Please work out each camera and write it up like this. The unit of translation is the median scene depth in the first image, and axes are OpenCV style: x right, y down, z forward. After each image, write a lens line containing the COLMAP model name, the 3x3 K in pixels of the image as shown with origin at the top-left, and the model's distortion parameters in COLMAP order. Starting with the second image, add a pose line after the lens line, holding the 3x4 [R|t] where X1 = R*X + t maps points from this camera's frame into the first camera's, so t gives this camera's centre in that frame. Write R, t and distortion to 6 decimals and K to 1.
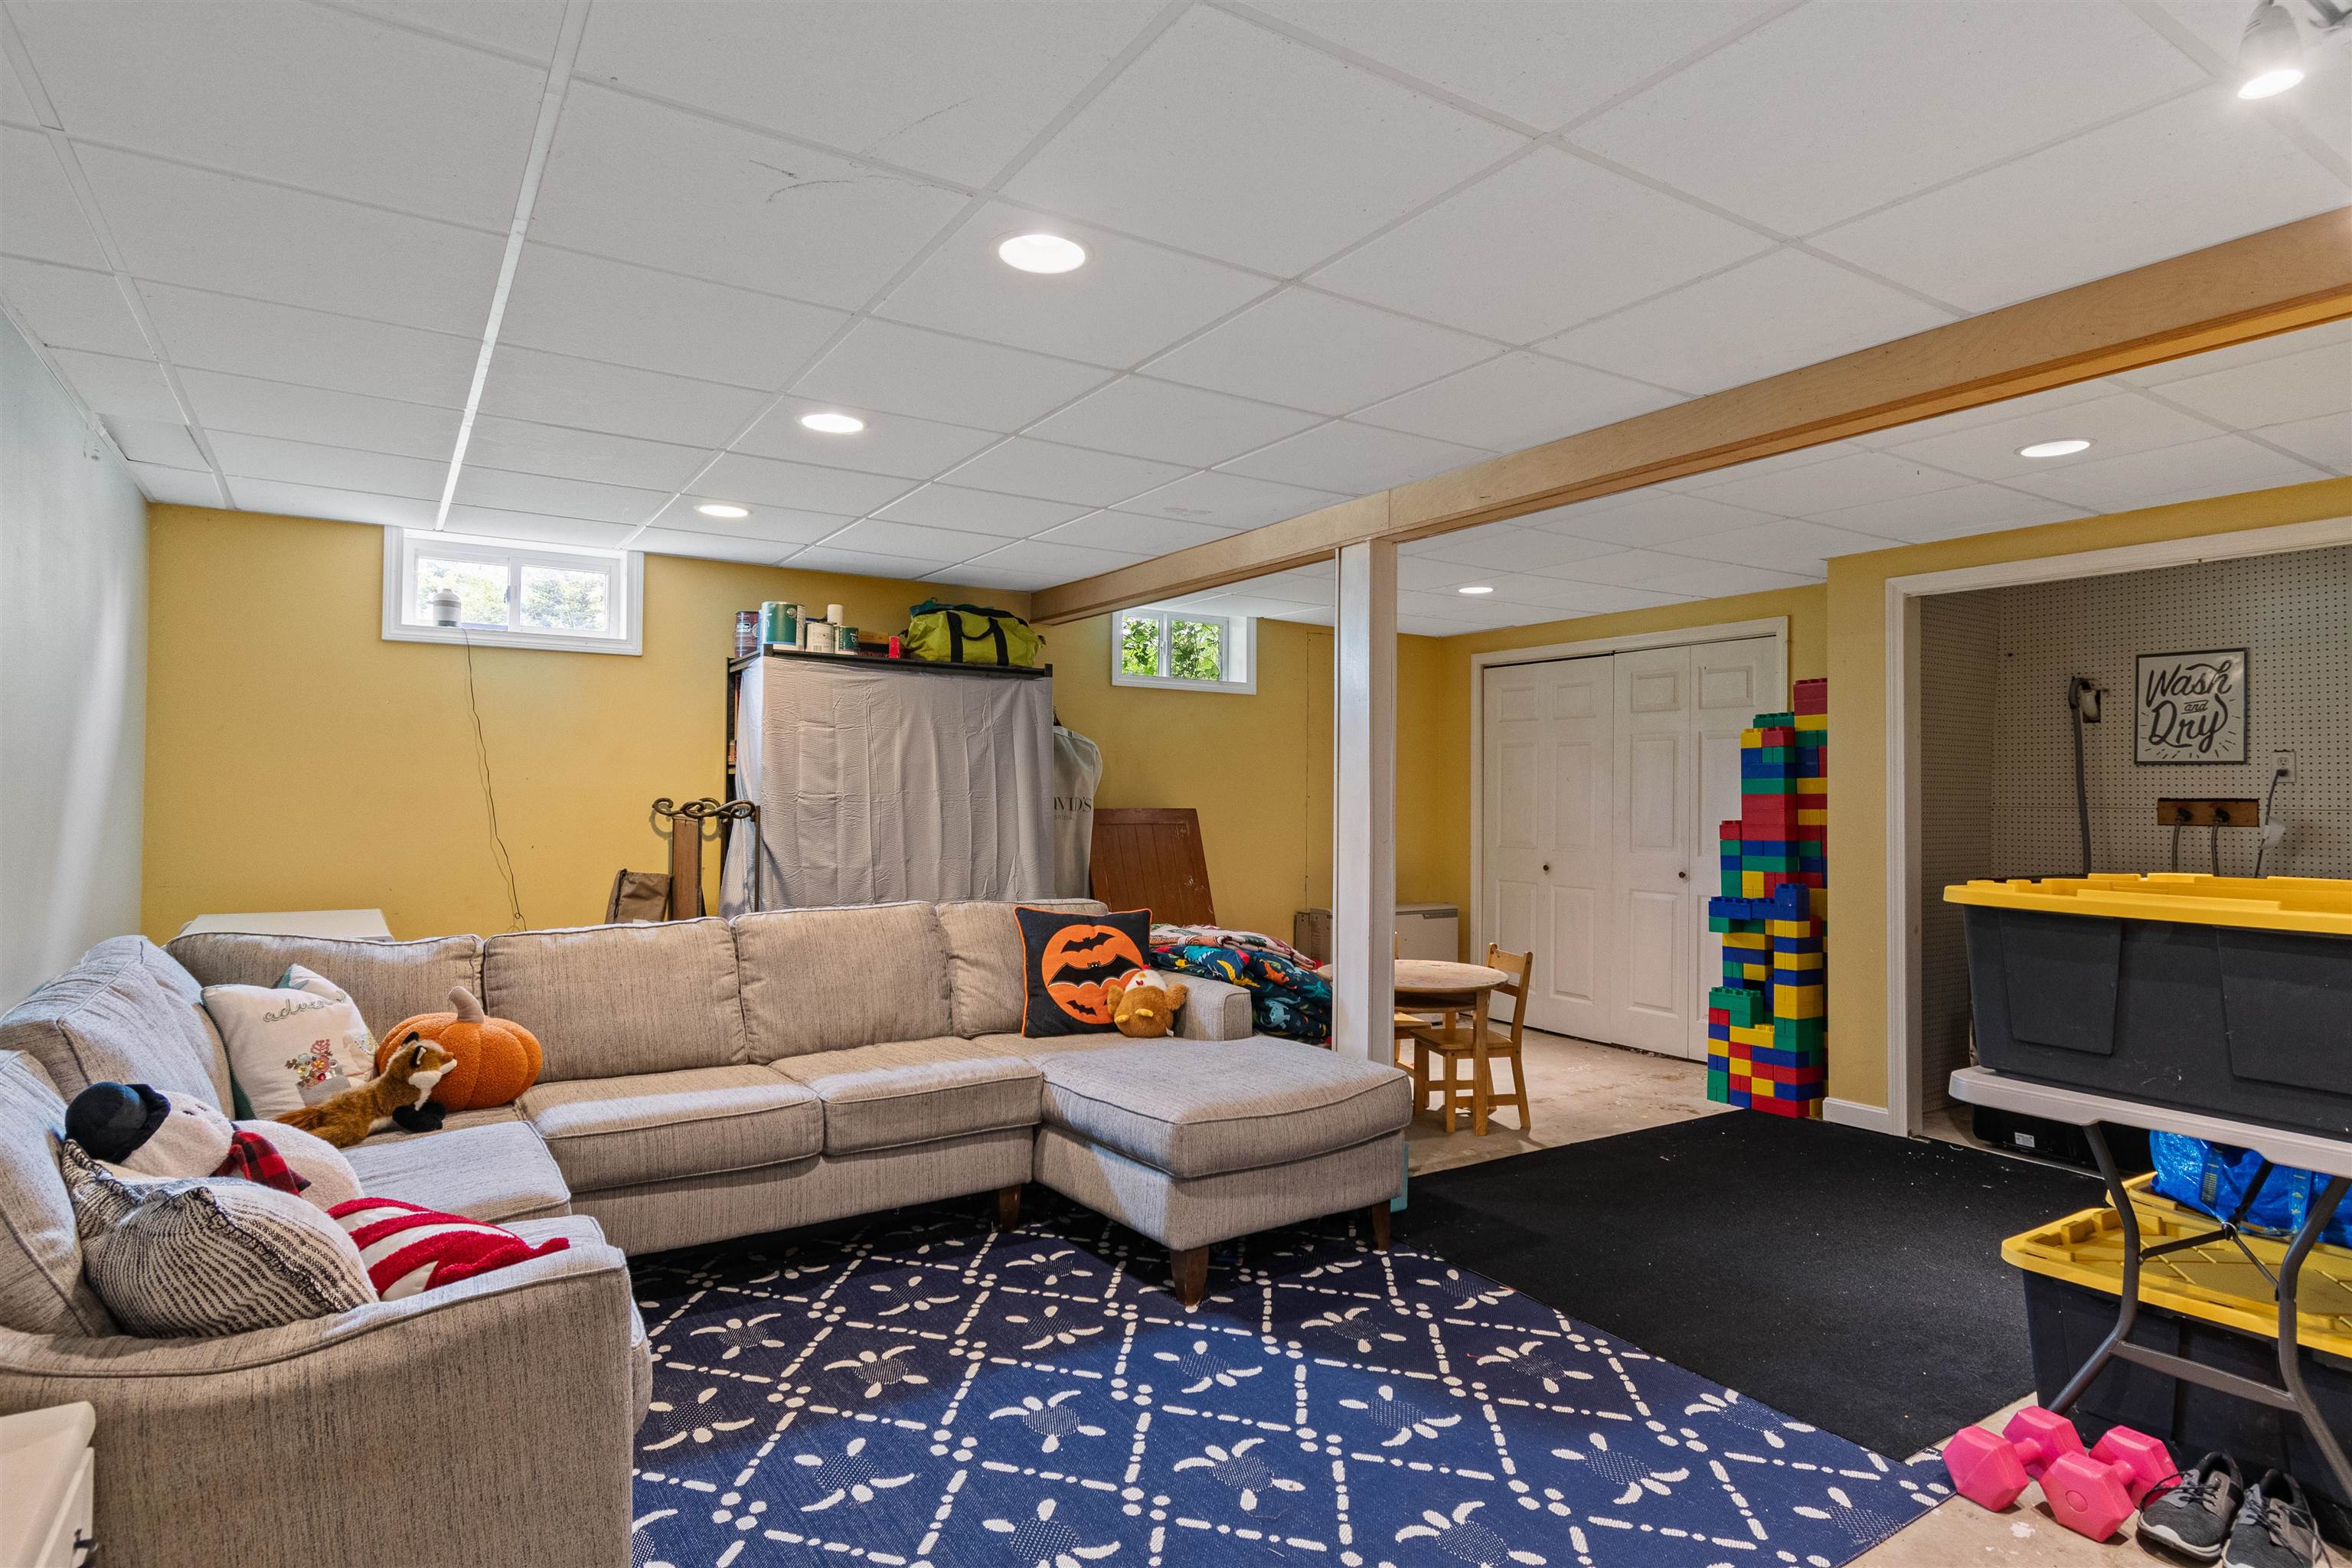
lens RADIAL K [[1266.1, 0, 1186.6], [0, 1266.1, 782.8], [0, 0, 1]] dist [-0.004200, -0.001924]
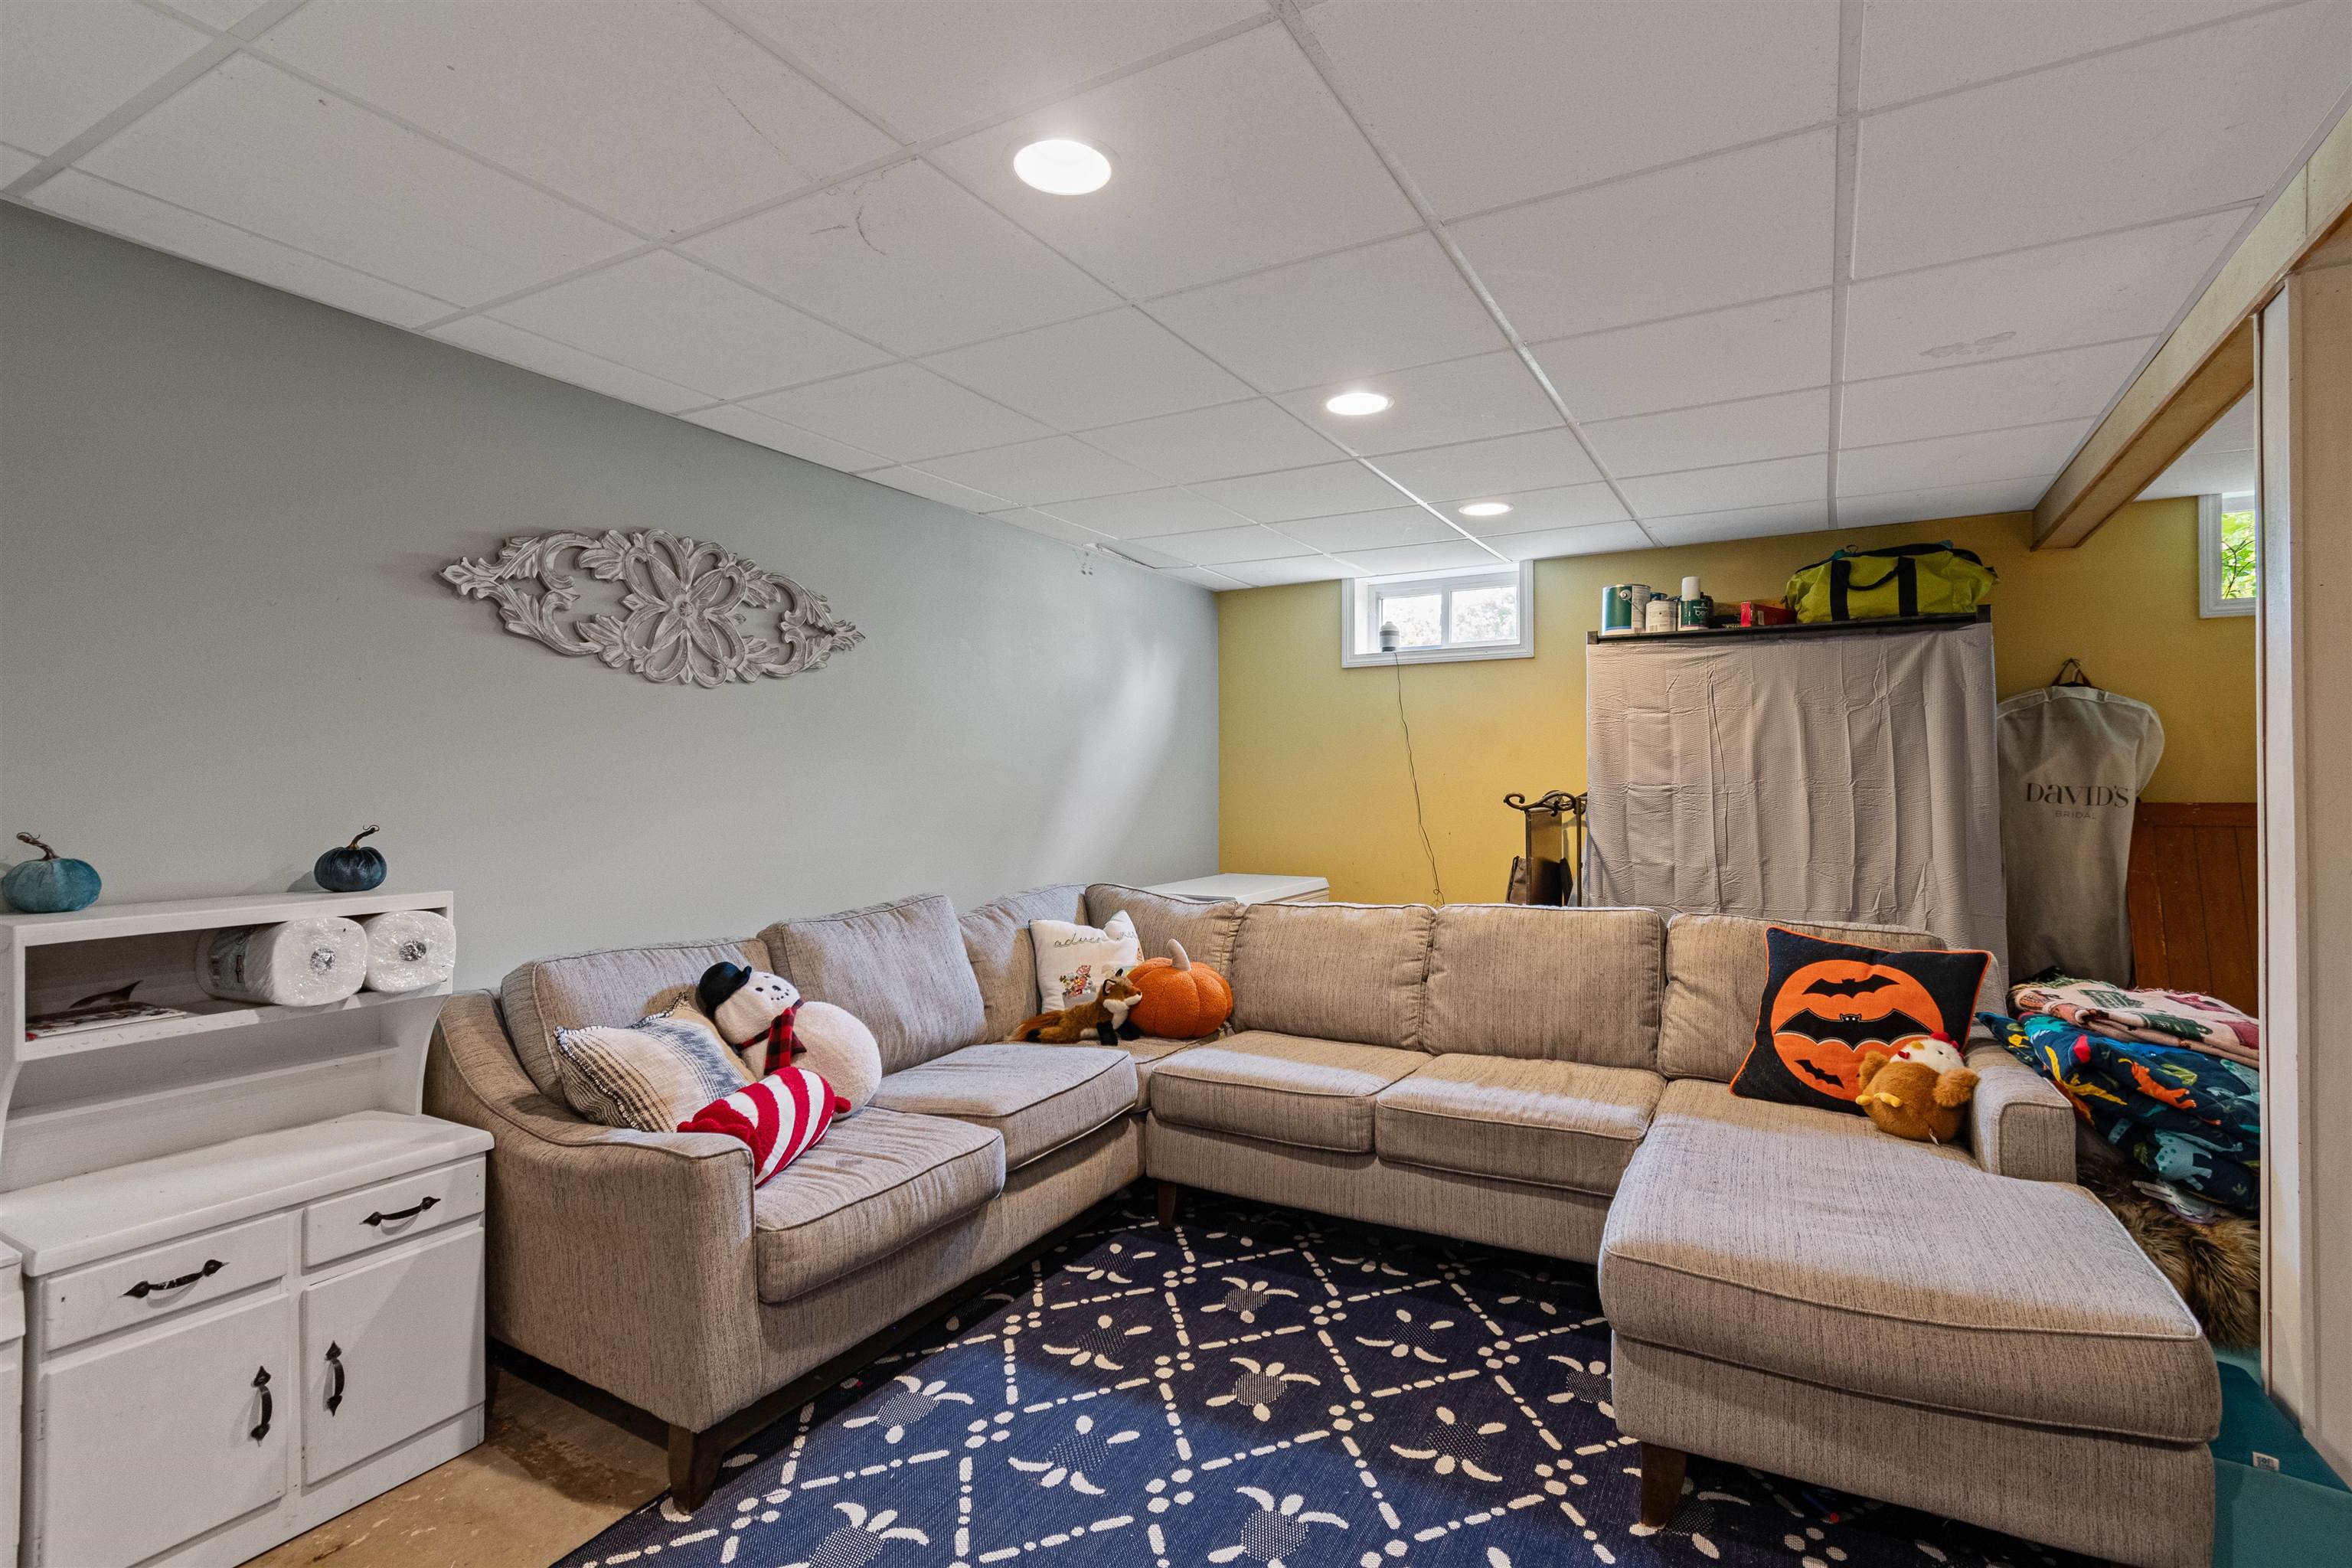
lens RADIAL K [[1102.5, 0, 1185.9], [0, 1102.5, 787.9], [0, 0, 1]] dist [0.001734, 0.001246]
pose [[0.461703, -0.007258, -0.887005, 0.323355], [0.015252, 0.999884, -0.000242, 0.007008], [0.886903, -0.013417, 0.461760, 0.387352]]
